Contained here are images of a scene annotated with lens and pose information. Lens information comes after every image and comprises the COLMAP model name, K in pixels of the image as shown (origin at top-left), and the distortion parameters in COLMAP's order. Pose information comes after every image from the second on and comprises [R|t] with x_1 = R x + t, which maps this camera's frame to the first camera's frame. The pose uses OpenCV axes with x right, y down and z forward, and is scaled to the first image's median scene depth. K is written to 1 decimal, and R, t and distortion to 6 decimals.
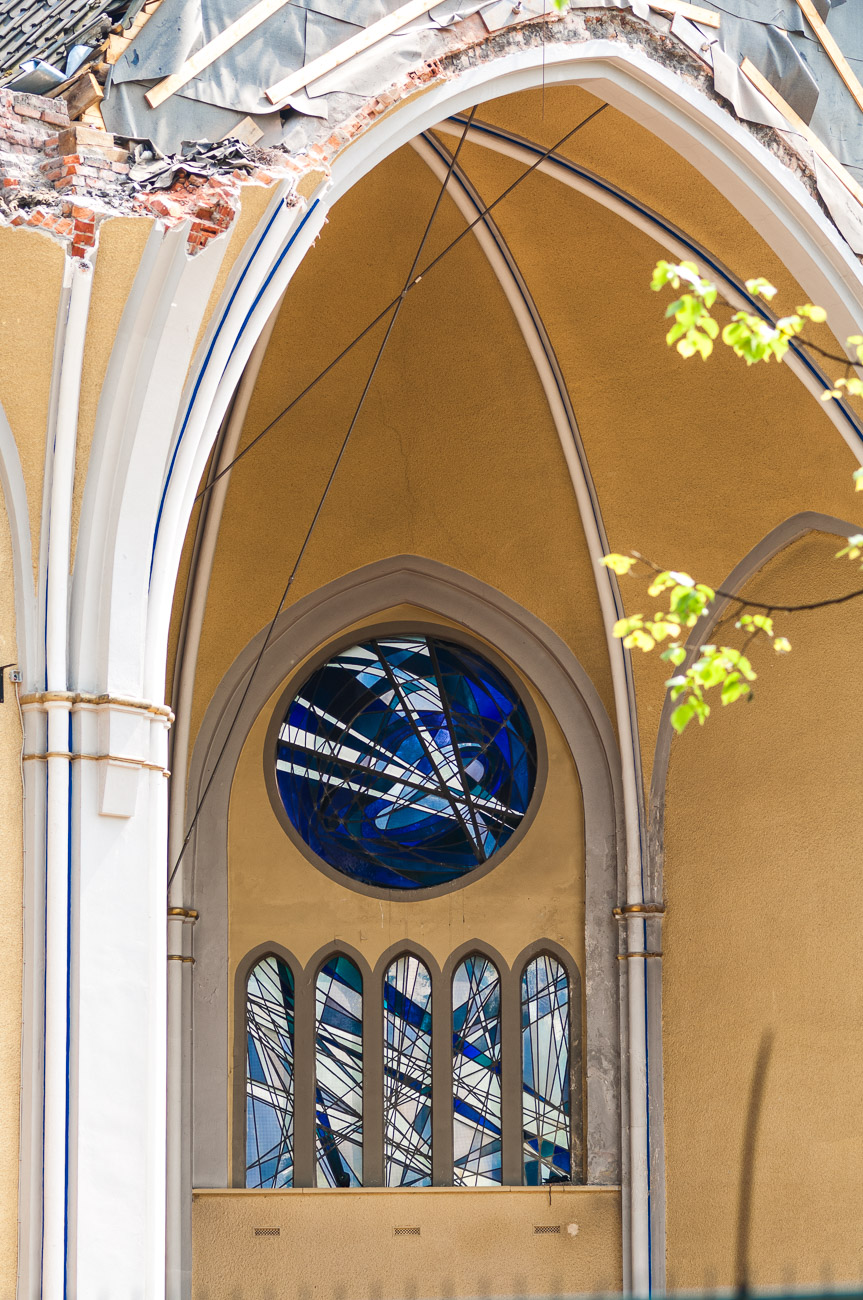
lens RADIAL K [[5860.9, 0, 431.5], [0, 5860.9, 650.0], [0, 0, 1]] dist [0.399143, -4.336399]
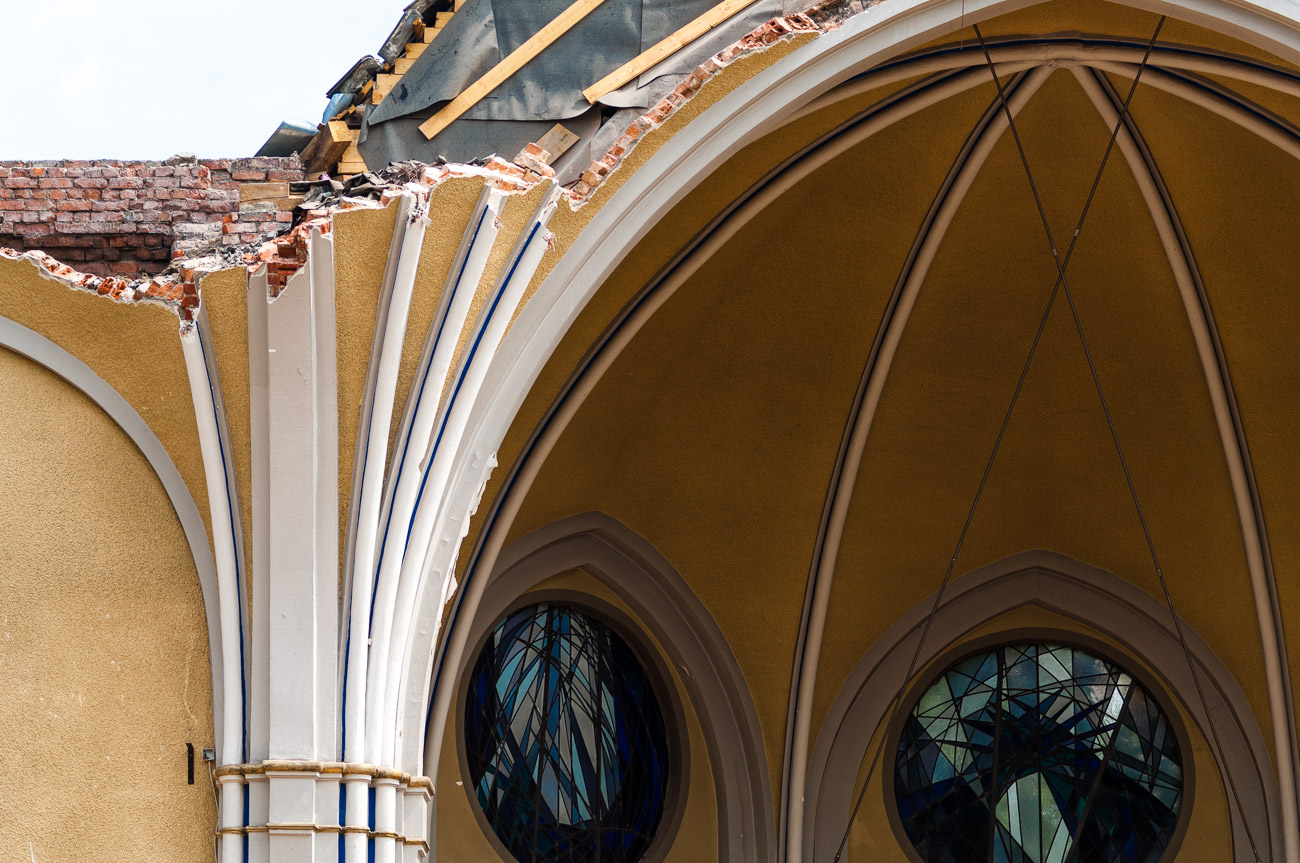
lens RADIAL K [[5860.9, 0, 650.0], [0, 5860.9, 431.5], [0, 0, 1]] dist [0.399143, -4.336399]
pose [[0.717318, -0.161859, -0.677684, 0.634057], [0.123875, 0.986773, -0.104563, 0.060999], [0.685645, -0.008943, 0.727881, 0.333296]]
